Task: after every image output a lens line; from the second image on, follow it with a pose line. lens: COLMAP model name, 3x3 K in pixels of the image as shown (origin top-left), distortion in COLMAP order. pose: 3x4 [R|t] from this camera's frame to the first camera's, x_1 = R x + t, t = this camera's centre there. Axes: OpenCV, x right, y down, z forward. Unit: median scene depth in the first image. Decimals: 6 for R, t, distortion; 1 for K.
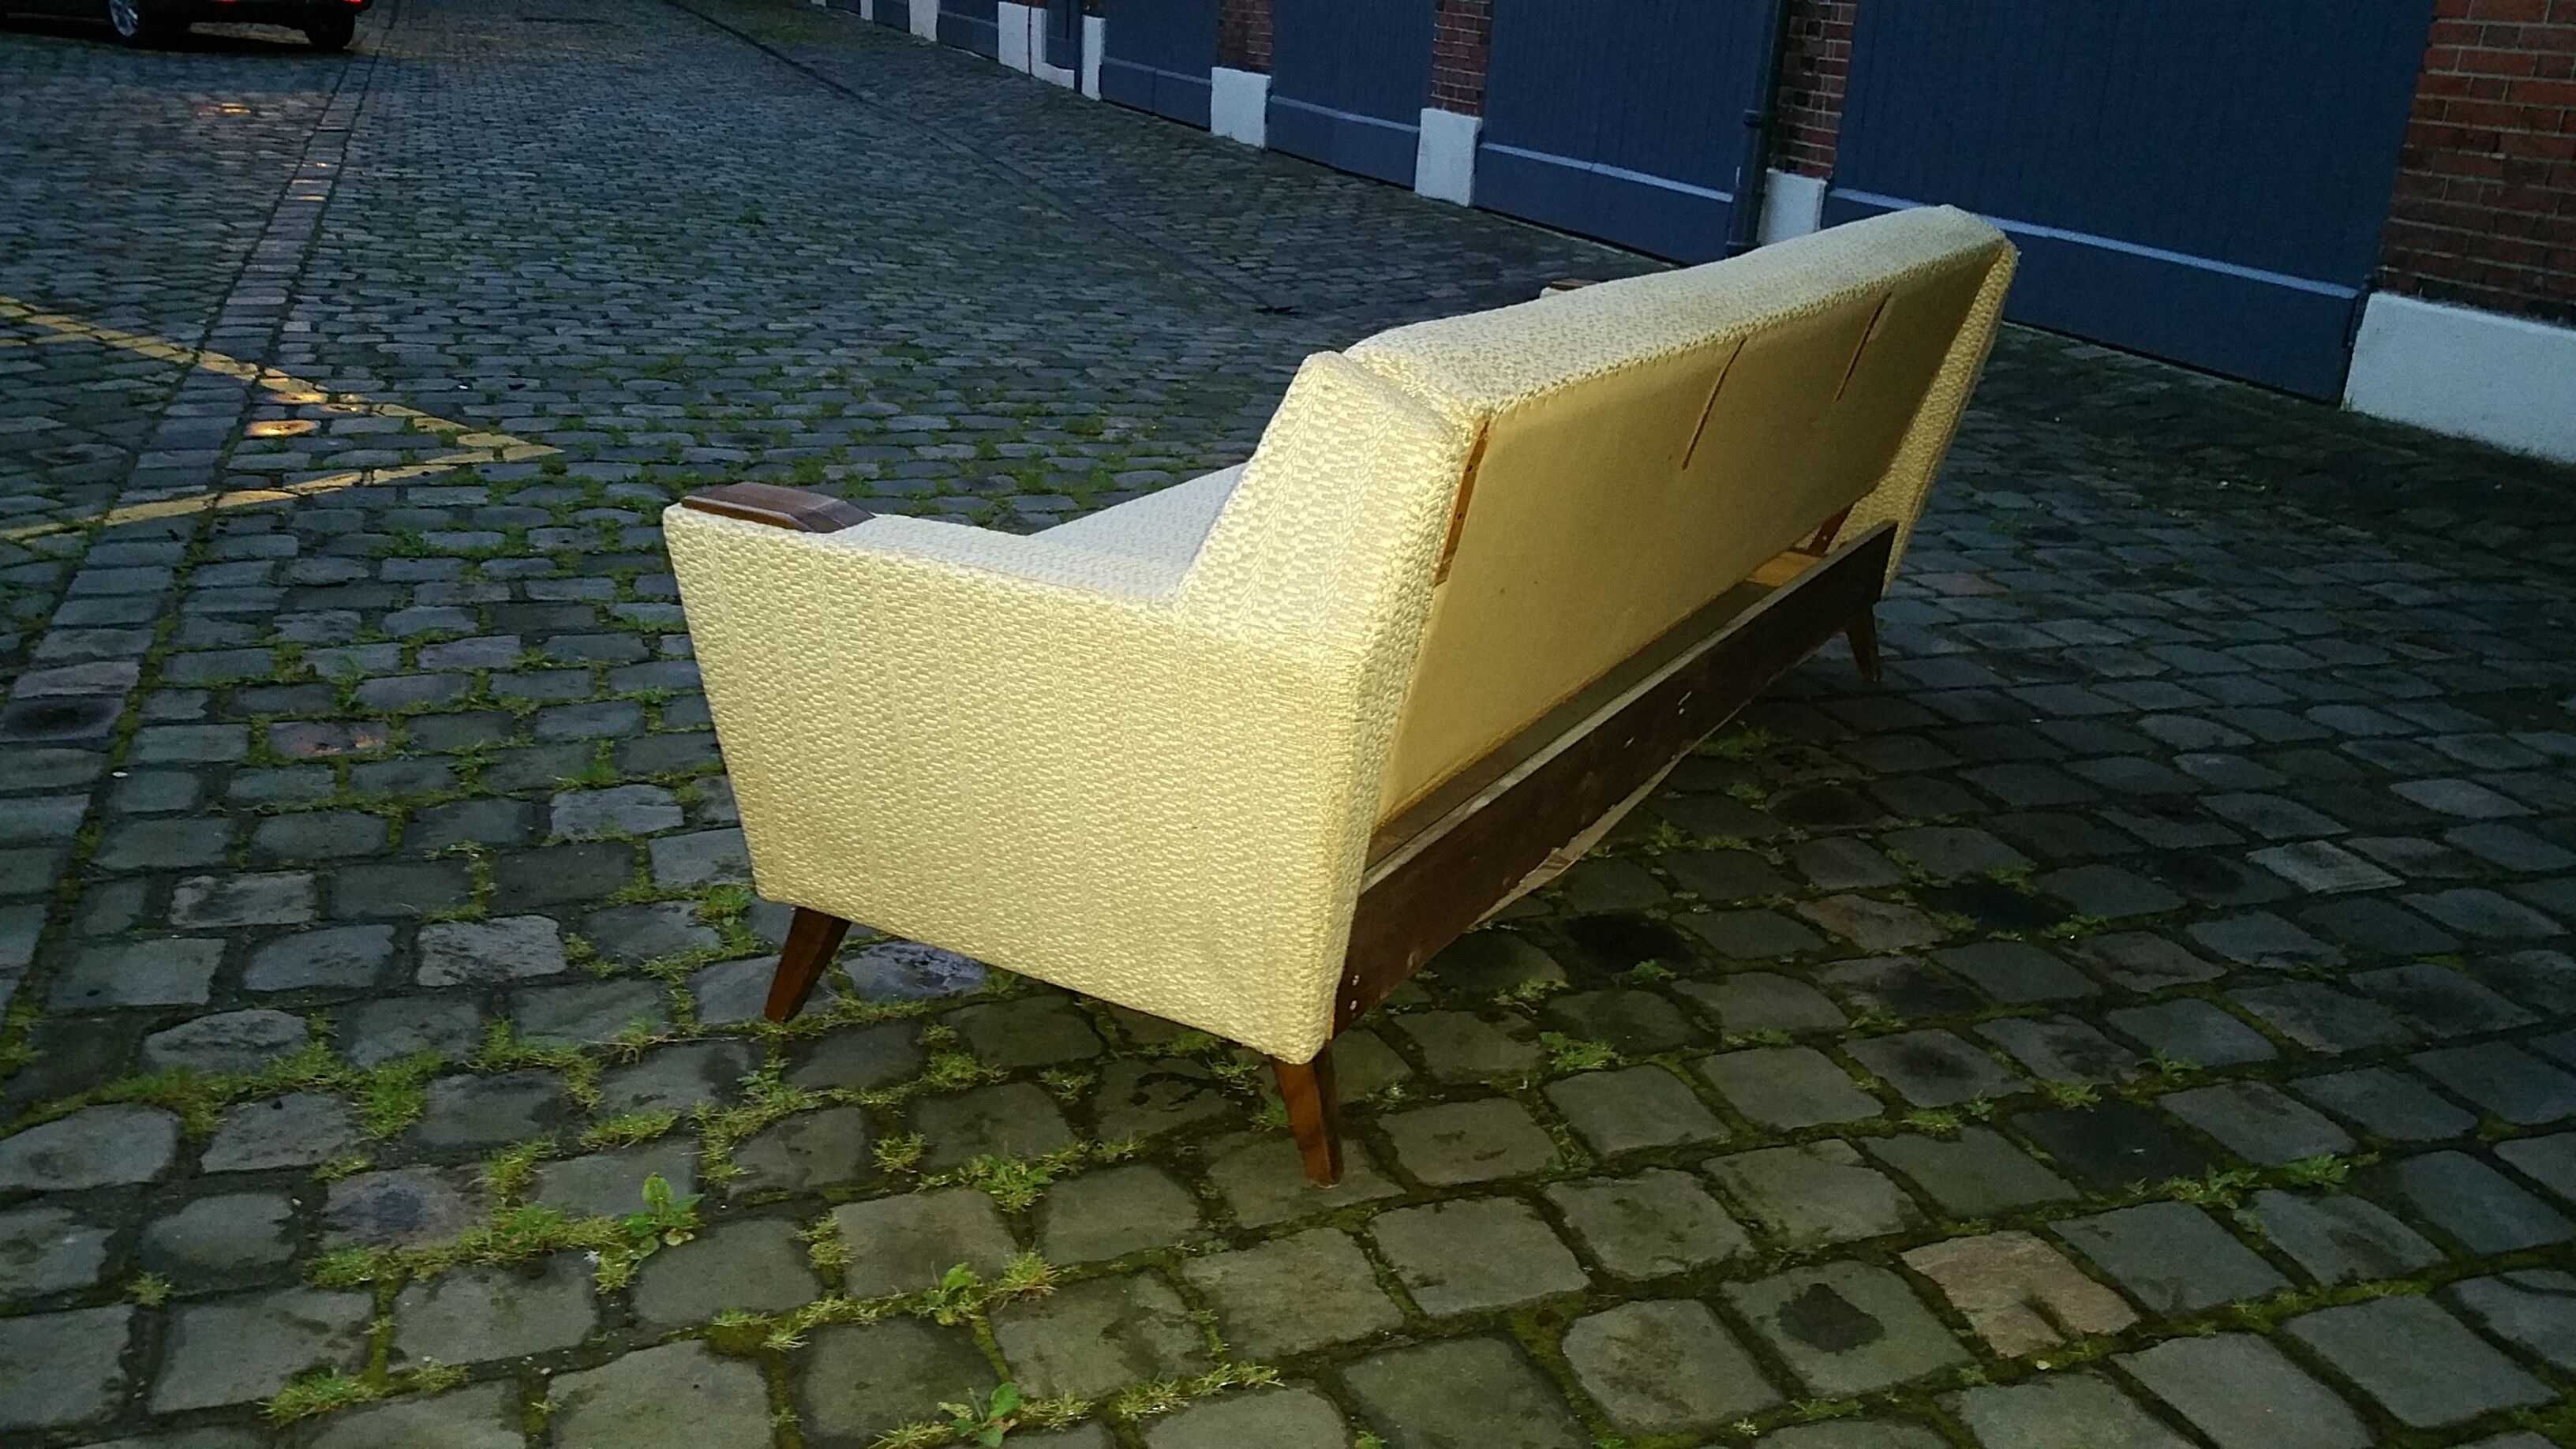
lens RADIAL K [[2084.0, 0, 1277.5], [0, 2084.0, 712.4], [0, 0, 1]] dist [0.104616, -0.159441]
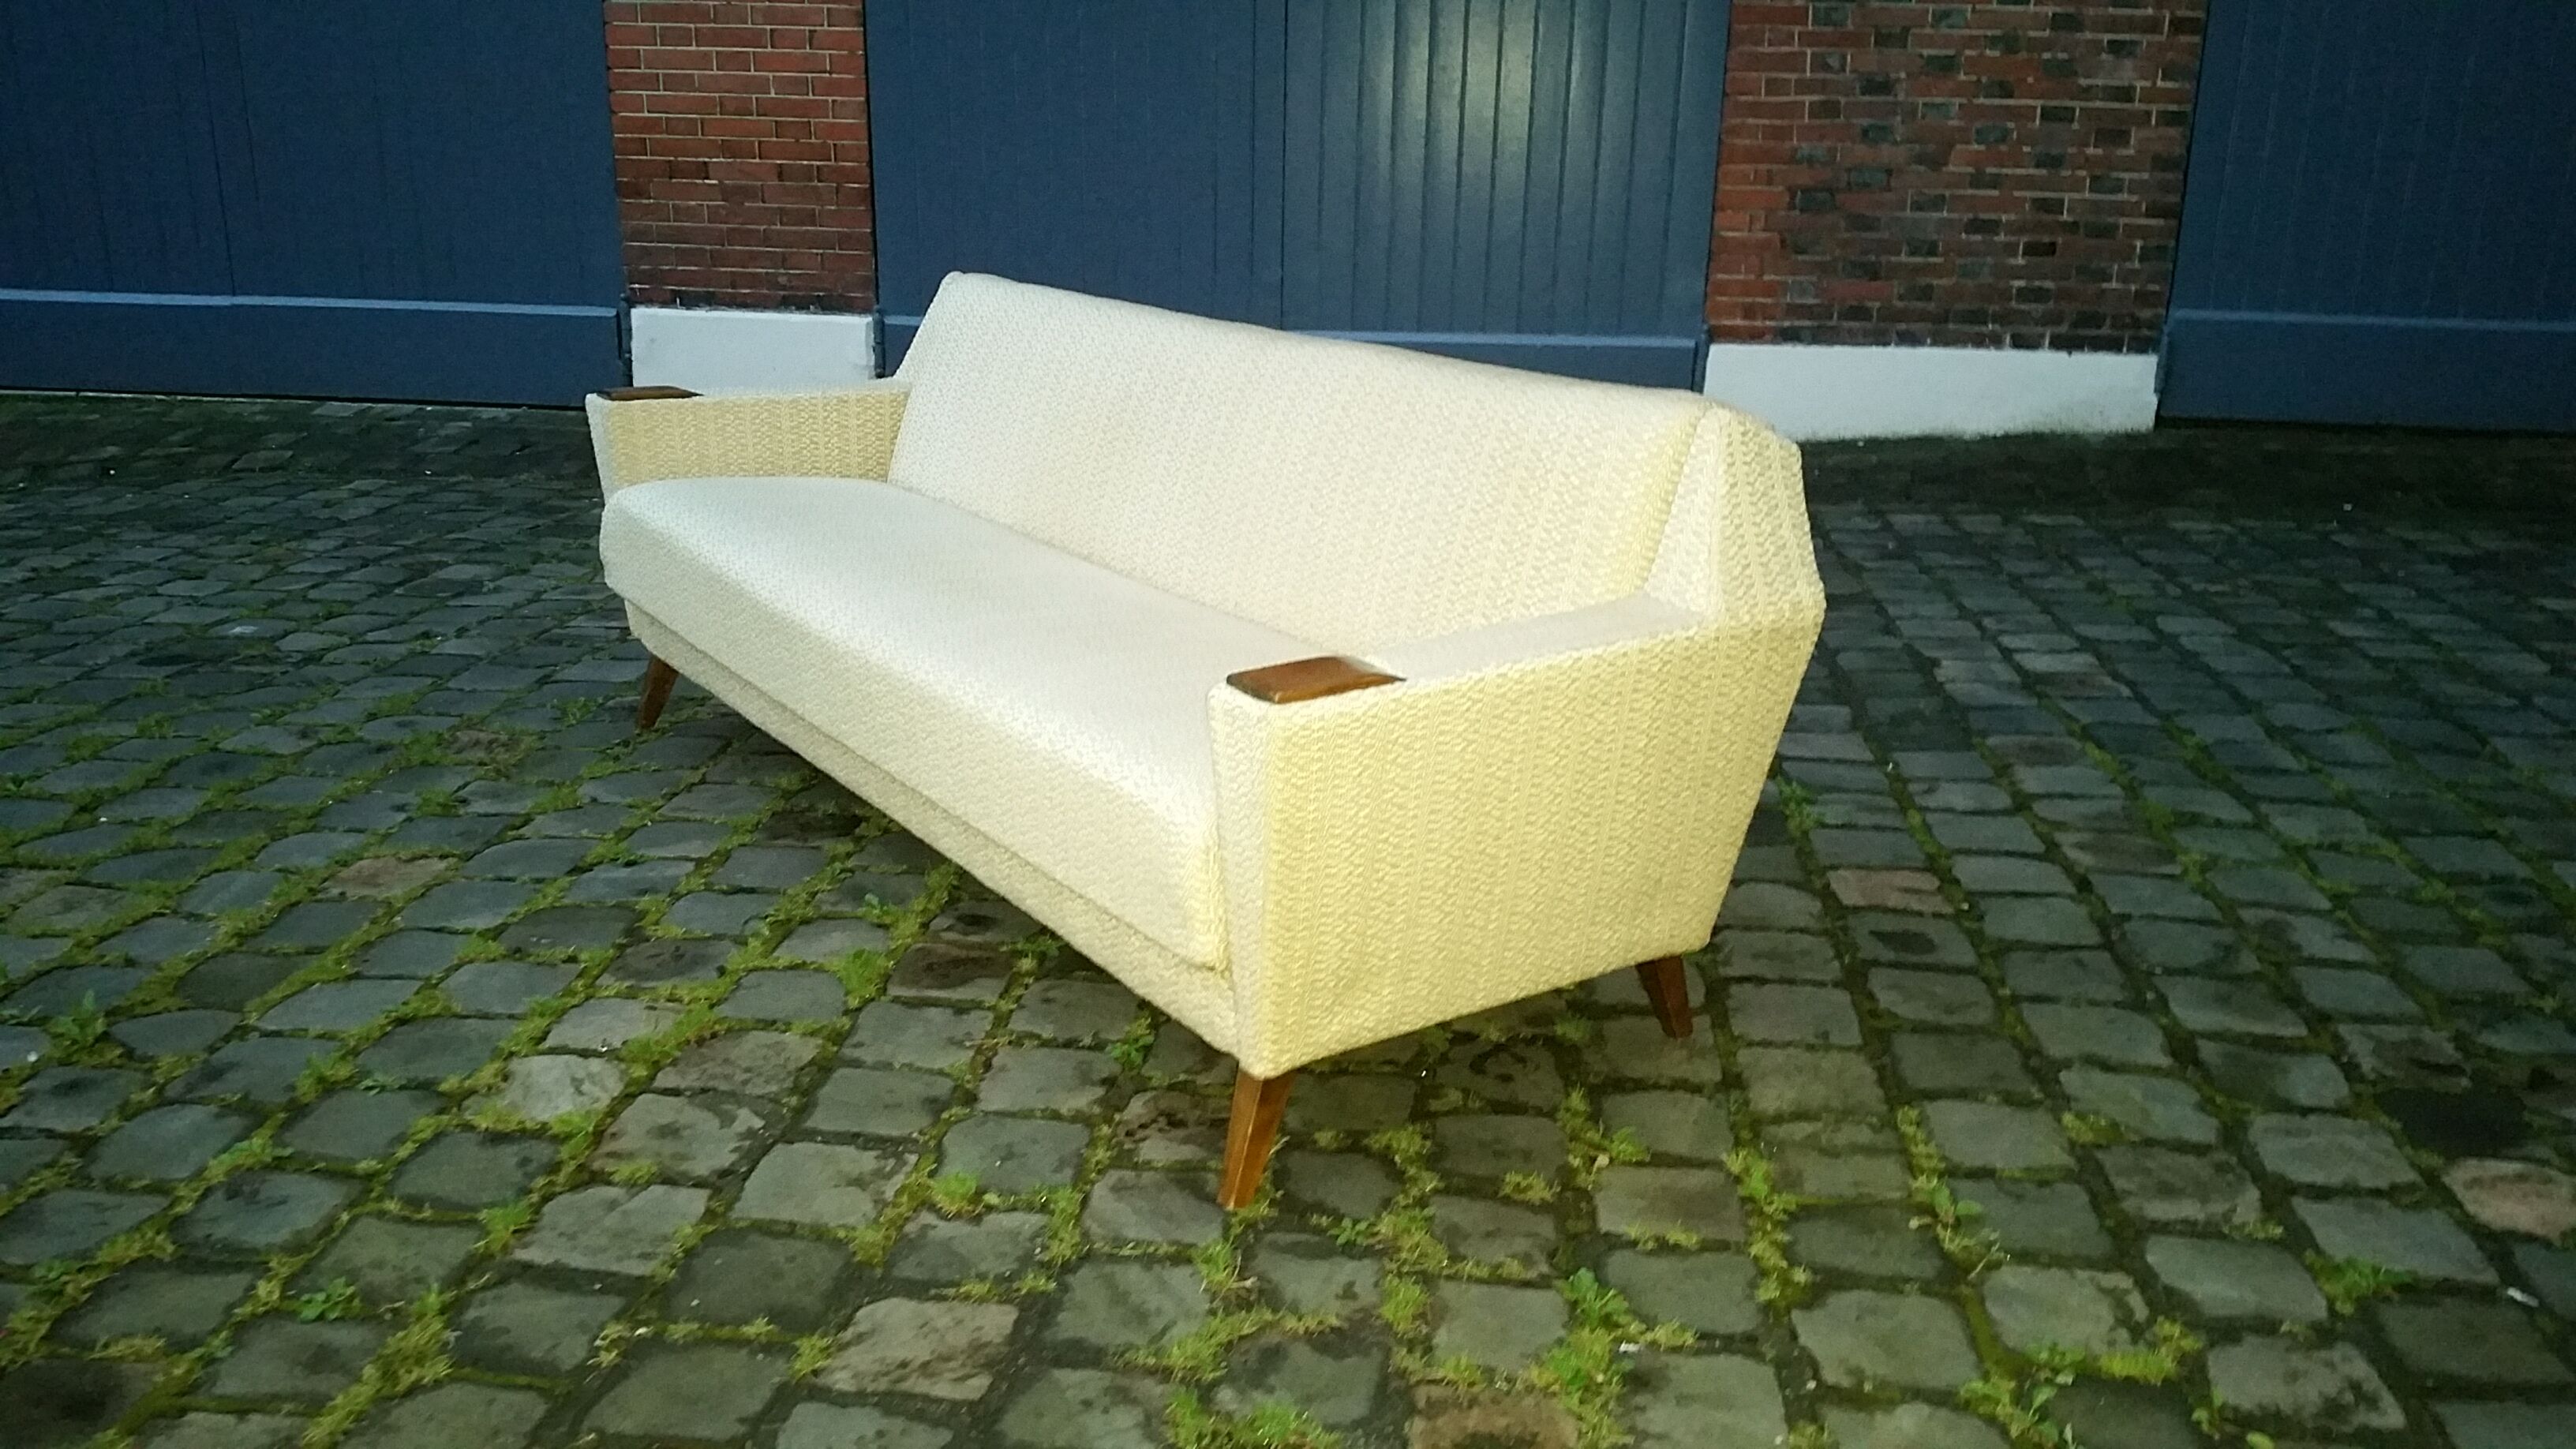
lens RADIAL K [[2084.0, 0, 1277.5], [0, 2084.0, 712.4], [0, 0, 1]] dist [0.104616, -0.159441]
pose [[0.440551, -0.299308, 0.846363, -1.135144], [0.299799, 0.937710, 0.175560, -0.272192], [-0.846189, 0.176395, 0.502841, 0.512564]]
